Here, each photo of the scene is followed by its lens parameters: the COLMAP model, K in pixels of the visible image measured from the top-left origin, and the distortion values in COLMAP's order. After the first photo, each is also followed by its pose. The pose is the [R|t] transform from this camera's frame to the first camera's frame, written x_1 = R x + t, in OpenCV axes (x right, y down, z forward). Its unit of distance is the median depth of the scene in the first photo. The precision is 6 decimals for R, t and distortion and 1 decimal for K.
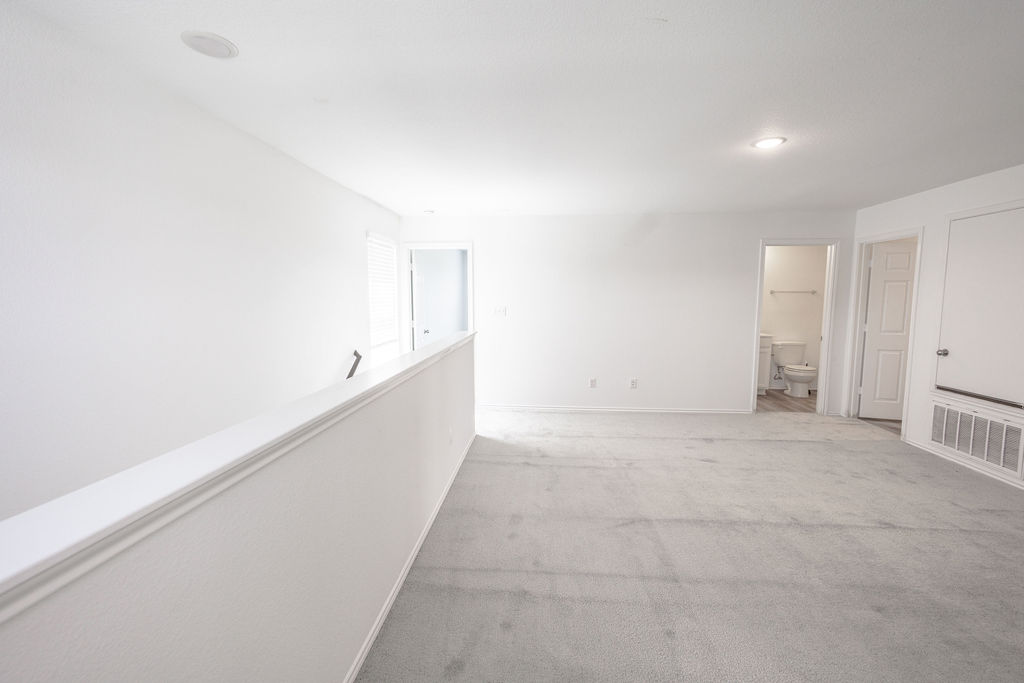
lens RADIAL K [[449.4, 0, 512.5], [0, 449.4, 340.0], [0, 0, 1]] dist [0.003144, 0.000142]
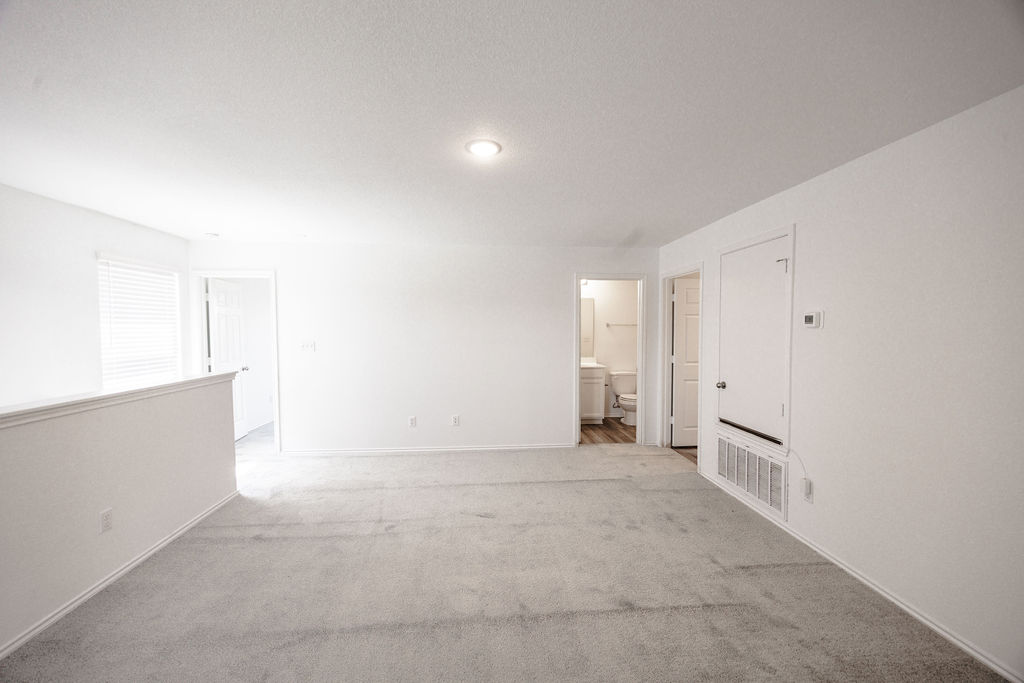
lens RADIAL K [[396.6, 0, 512.4], [0, 396.6, 345.6], [0, 0, 1]] dist [0.001337, -0.000670]
pose [[0.987556, -0.009500, 0.156982, 0.327266], [0.018317, 0.998328, -0.054818, -0.017478], [-0.156199, 0.057011, 0.986079, 0.184828]]
